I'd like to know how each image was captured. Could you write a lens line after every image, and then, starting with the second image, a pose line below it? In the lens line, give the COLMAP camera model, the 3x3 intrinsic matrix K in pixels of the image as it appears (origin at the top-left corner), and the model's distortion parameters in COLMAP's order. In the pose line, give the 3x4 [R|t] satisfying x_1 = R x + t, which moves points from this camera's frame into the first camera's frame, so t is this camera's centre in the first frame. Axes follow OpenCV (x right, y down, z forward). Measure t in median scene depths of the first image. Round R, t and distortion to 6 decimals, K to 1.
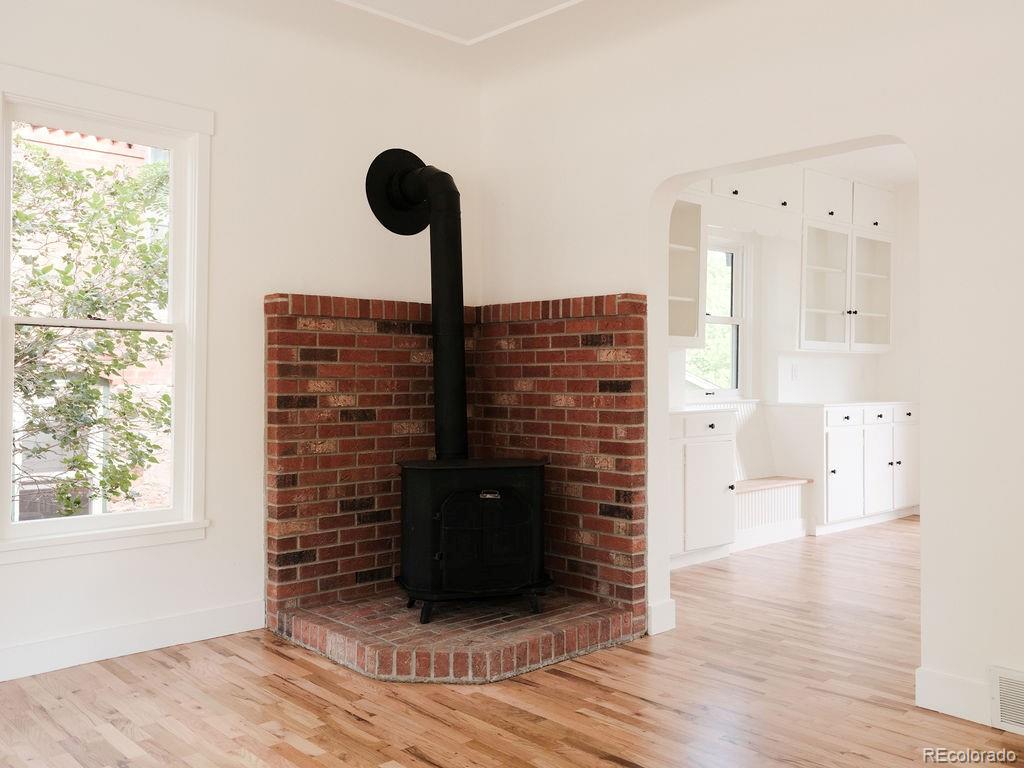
lens RADIAL K [[866.5, 0, 512.0], [0, 866.5, 384.0], [0, 0, 1]] dist [0.015792, -0.002604]
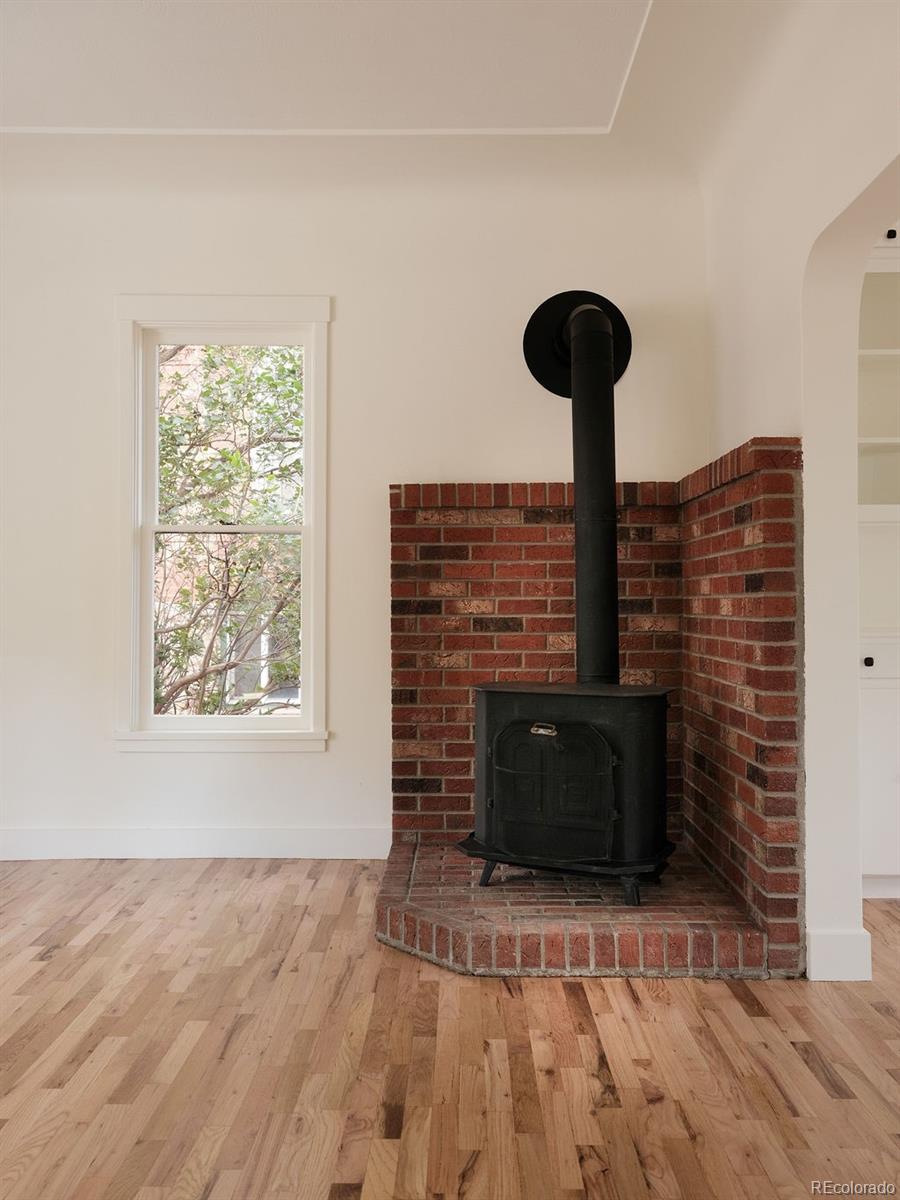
lens RADIAL K [[977.7, 0, 450.0], [0, 977.7, 600.0], [0, 0, 1]] dist [0.006953, 0.001206]
pose [[0.732827, -0.004964, -0.680397, 0.449962], [0.000469, 0.999977, -0.006792, 0.020233], [0.680415, 0.004658, 0.732813, 0.302816]]
